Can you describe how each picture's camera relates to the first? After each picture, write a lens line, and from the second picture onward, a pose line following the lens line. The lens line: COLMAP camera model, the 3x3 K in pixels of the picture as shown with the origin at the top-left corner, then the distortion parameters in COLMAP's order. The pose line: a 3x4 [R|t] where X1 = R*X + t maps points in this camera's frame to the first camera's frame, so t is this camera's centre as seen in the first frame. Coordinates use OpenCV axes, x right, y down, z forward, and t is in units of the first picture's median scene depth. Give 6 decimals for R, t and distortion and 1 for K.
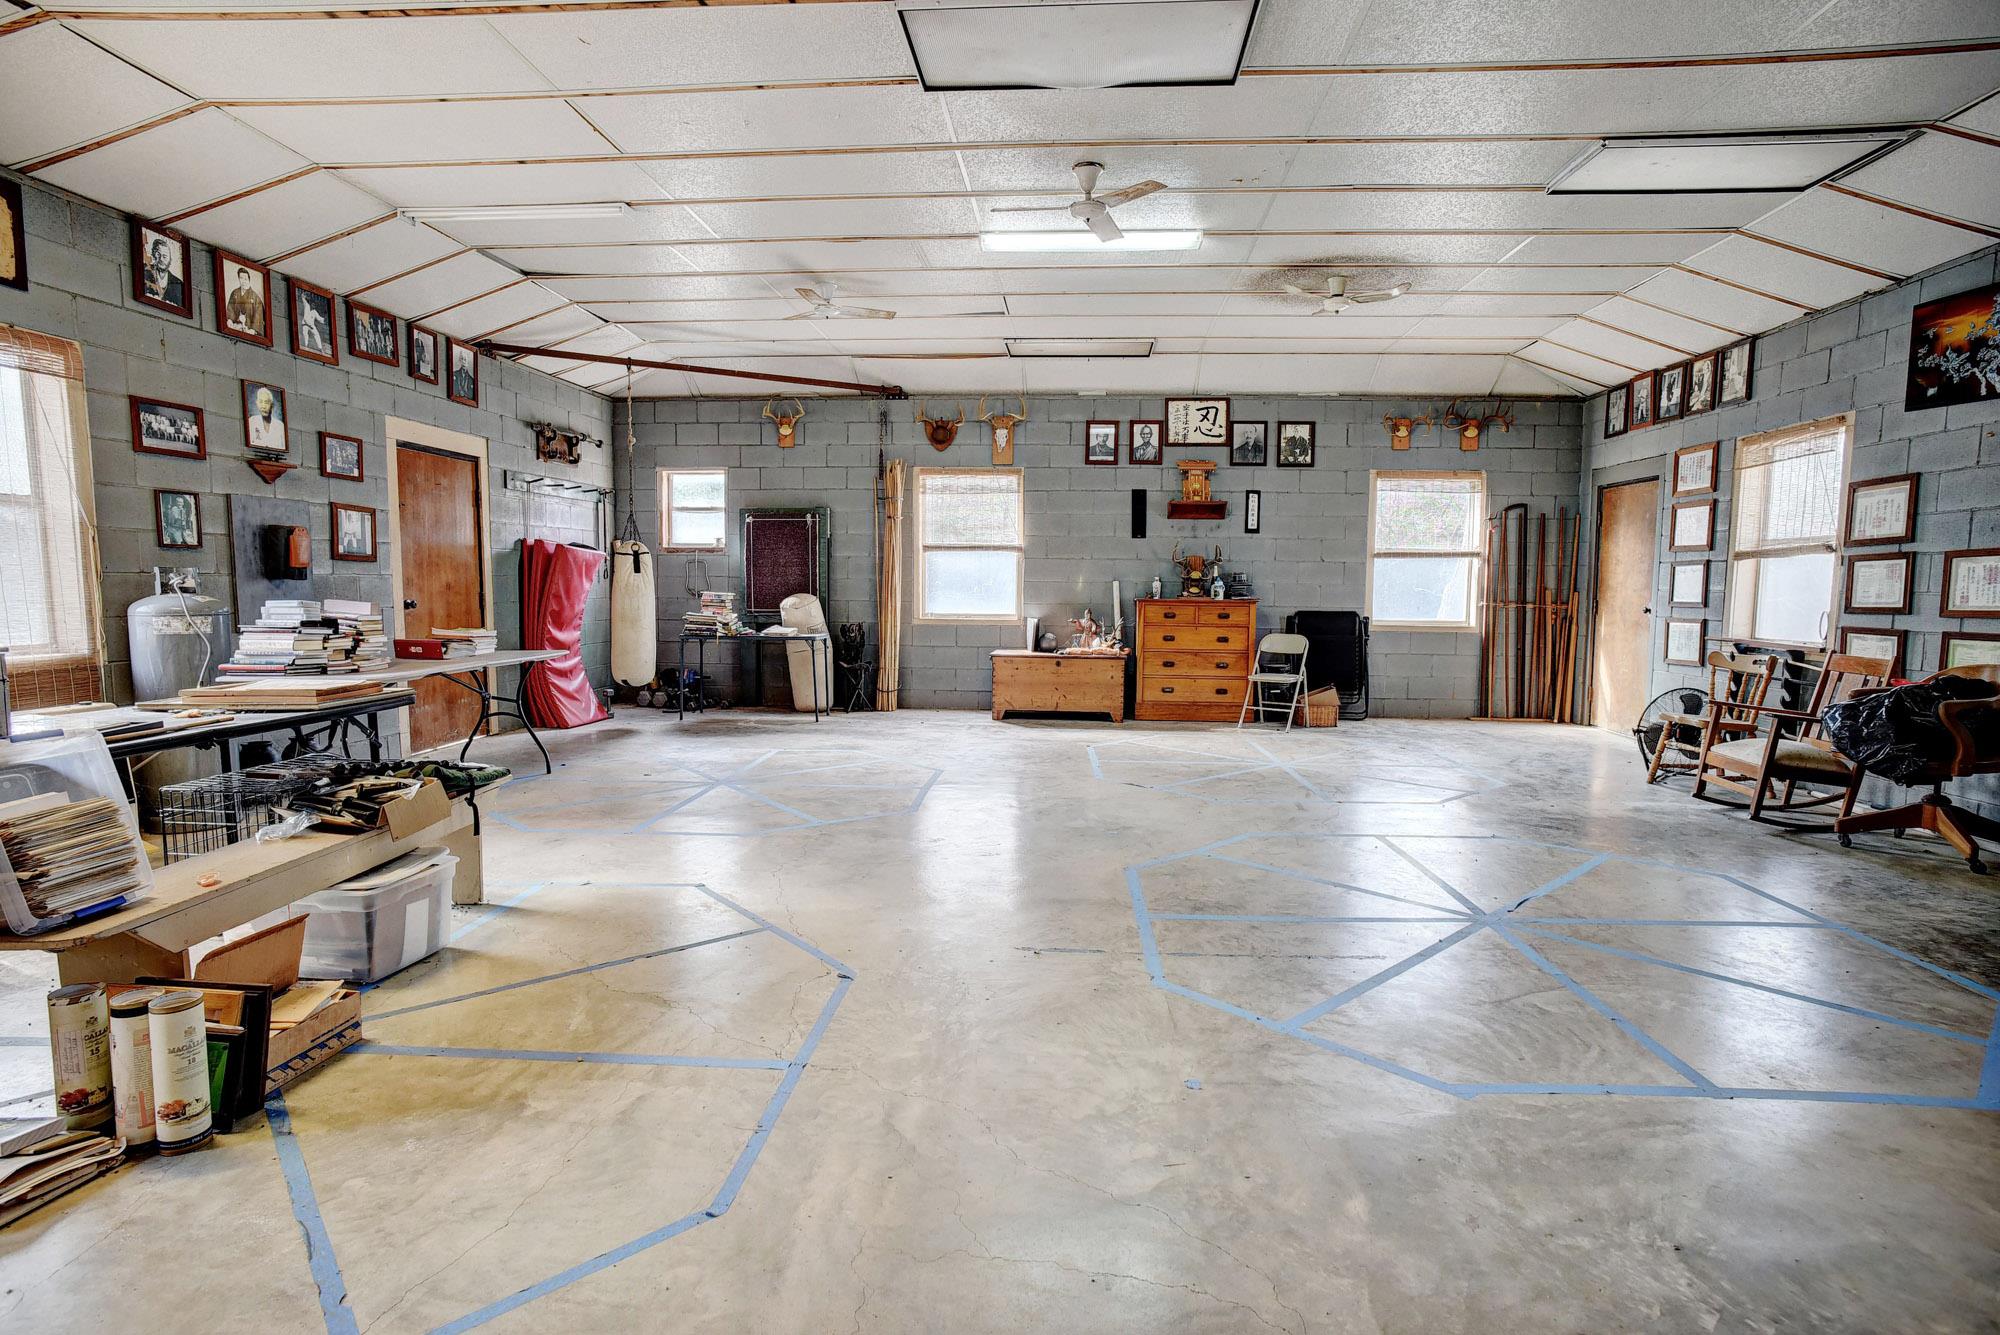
lens RADIAL K [[1075.2, 0, 1003.8], [0, 1075.2, 680.4], [0, 0, 1]] dist [-0.019411, 0.021805]
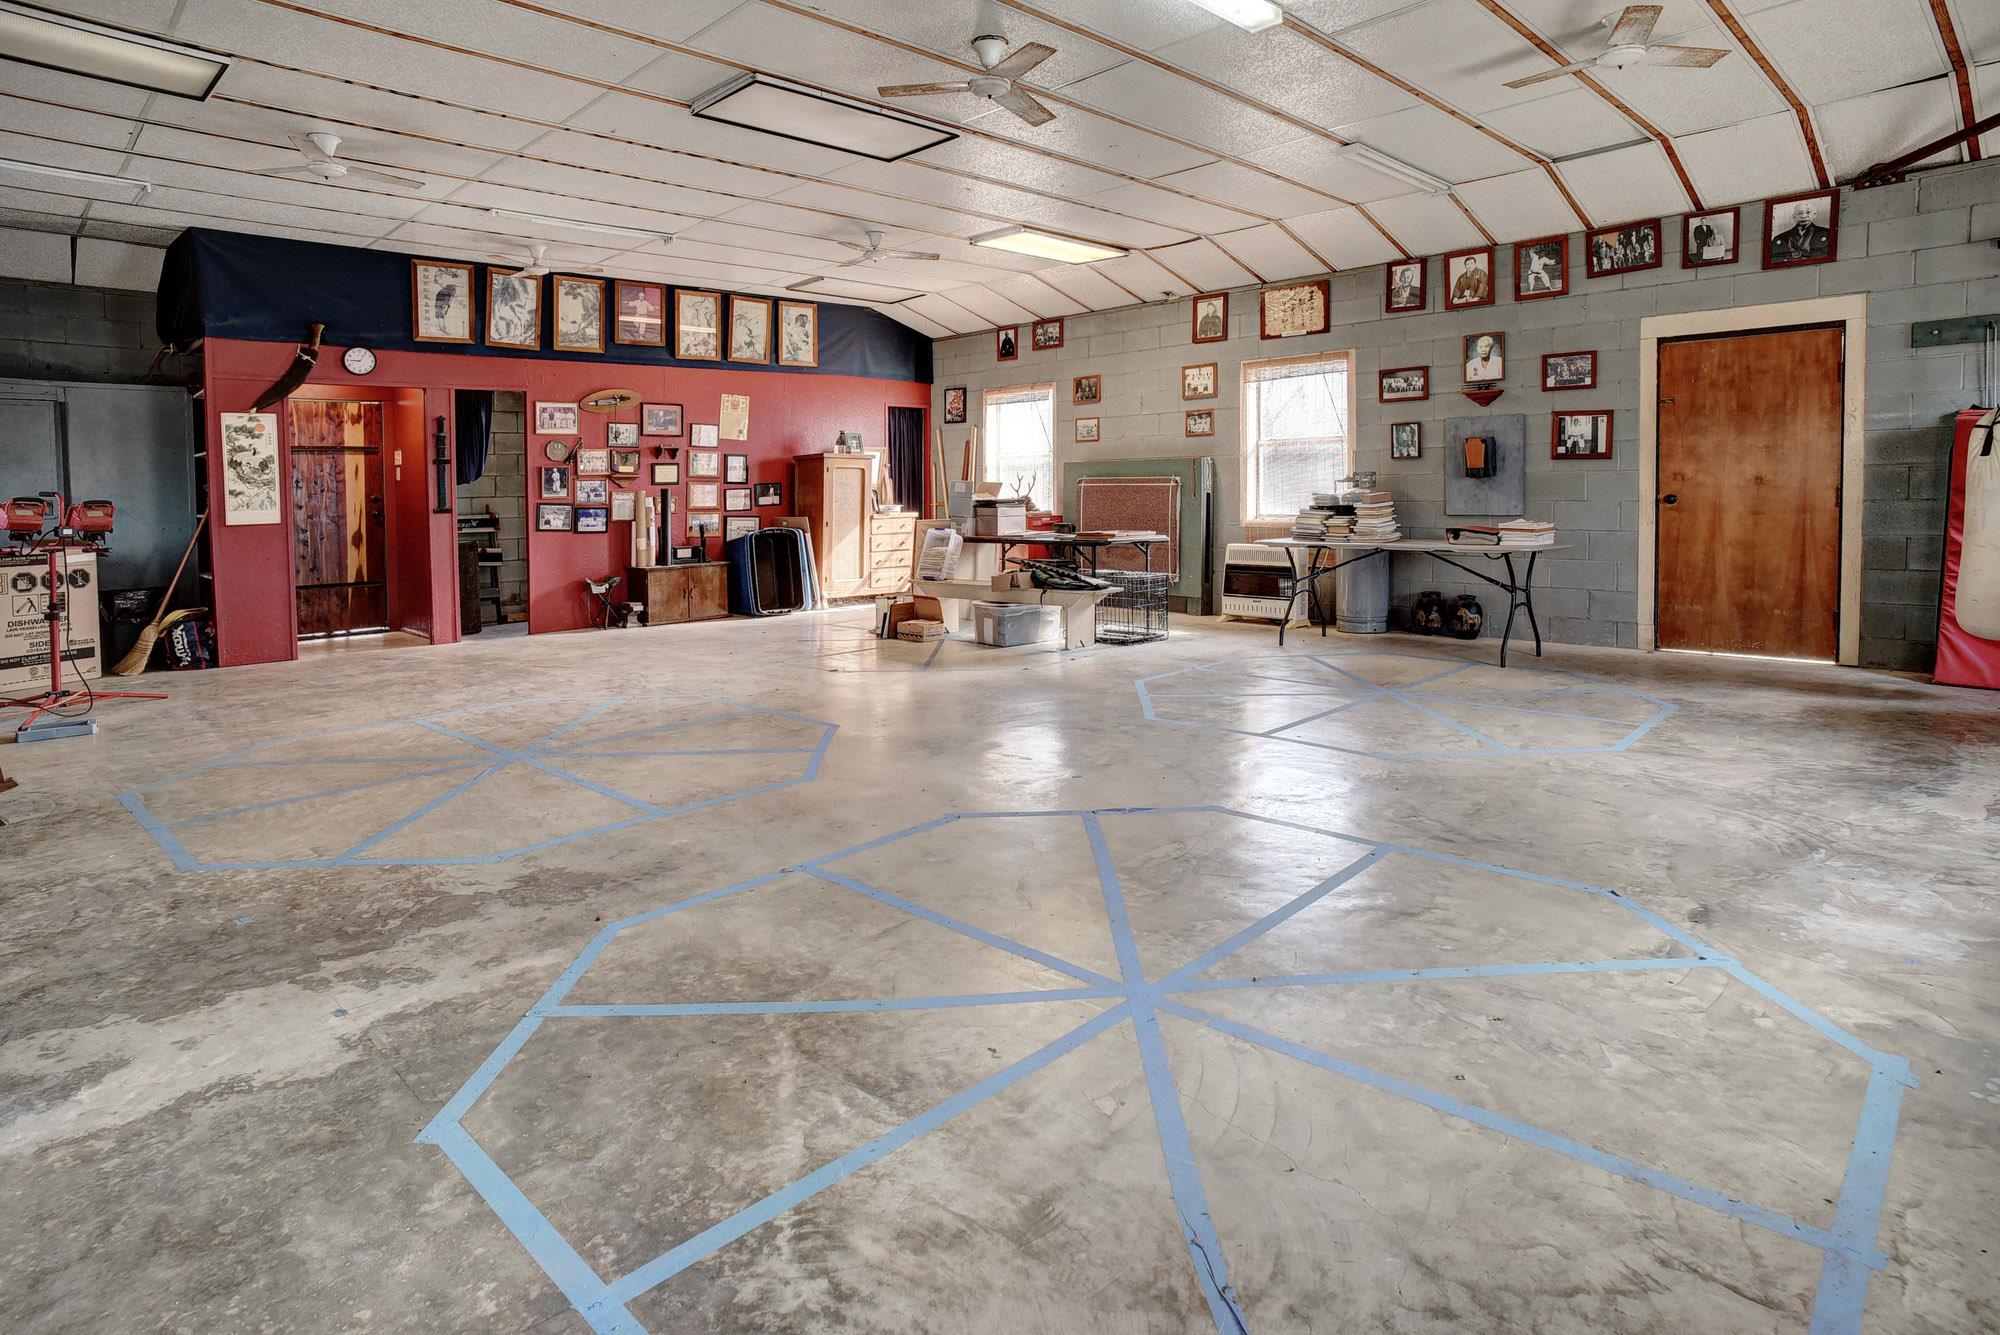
lens RADIAL K [[1075.2, 0, 998.3], [0, 1075.2, 657.2], [0, 0, 1]] dist [-0.019411, 0.021805]
pose [[-0.651307, 0.124490, -0.748533, 0.800974], [-0.057897, 0.975422, 0.212601, -0.126112], [0.756603, 0.181806, -0.628091, 1.459105]]
